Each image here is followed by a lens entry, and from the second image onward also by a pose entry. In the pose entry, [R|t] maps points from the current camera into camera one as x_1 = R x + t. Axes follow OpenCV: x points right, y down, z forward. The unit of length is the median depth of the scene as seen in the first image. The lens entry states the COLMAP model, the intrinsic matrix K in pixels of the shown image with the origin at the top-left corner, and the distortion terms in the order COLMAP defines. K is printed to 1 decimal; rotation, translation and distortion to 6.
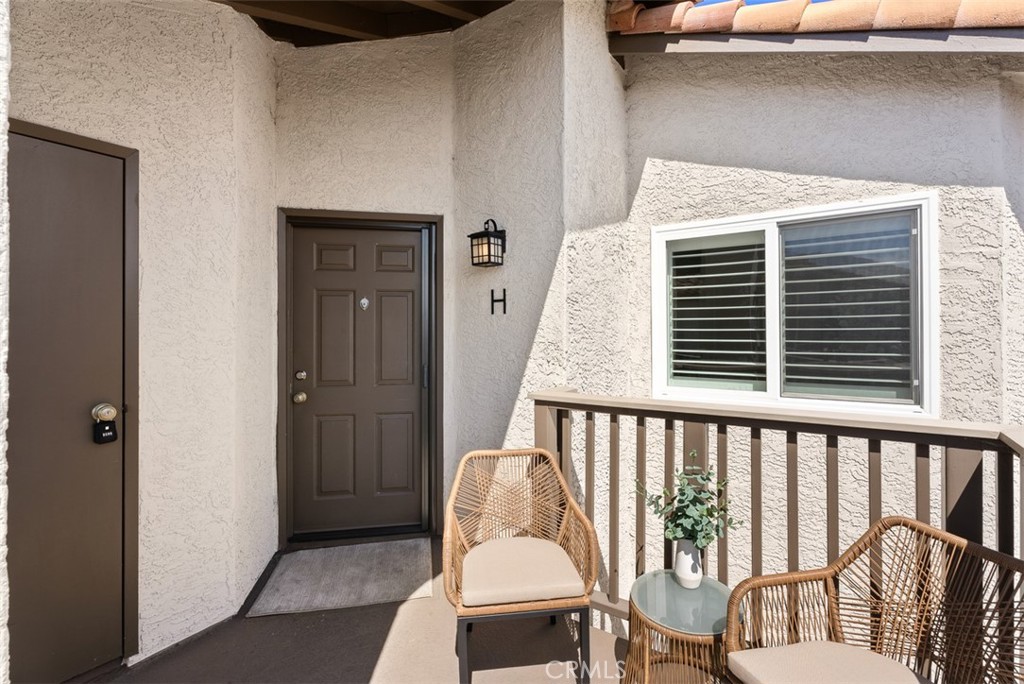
lens RADIAL K [[454.6, 0, 514.7], [0, 454.6, 312.7], [0, 0, 1]] dist [-0.002210, -0.001018]
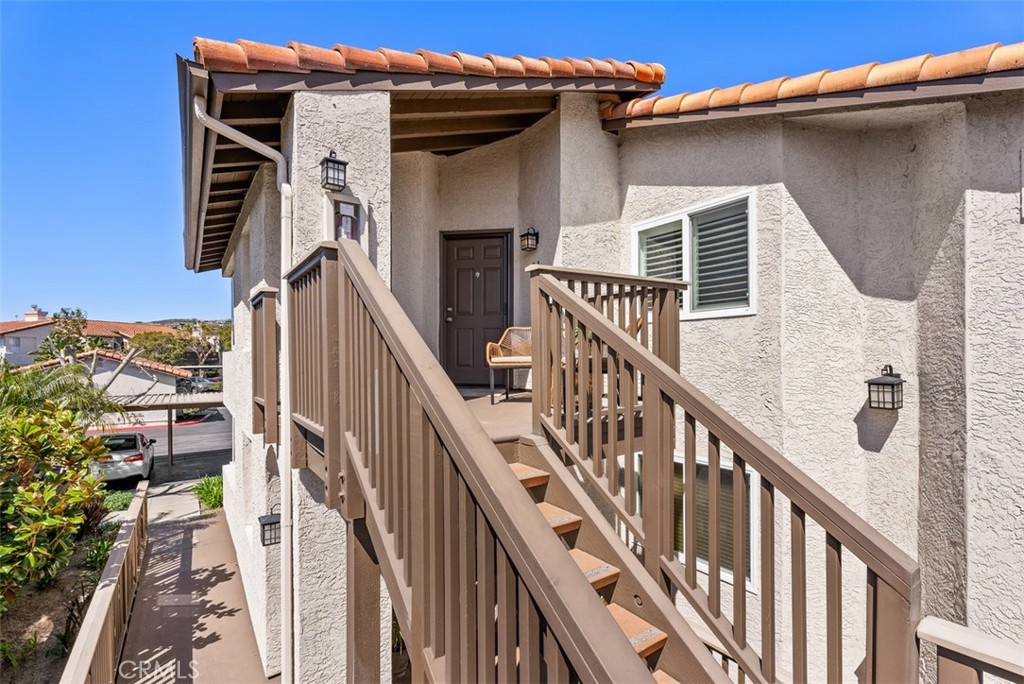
lens RADIAL K [[457.7, 0, 514.8], [0, 457.7, 337.4], [0, 0, 1]] dist [-0.001407, -0.000549]
pose [[0.935137, -0.008661, -0.354180, 0.571299], [0.004611, 0.999914, -0.012276, 0.296709], [0.354255, 0.009847, 0.935097, -0.892379]]
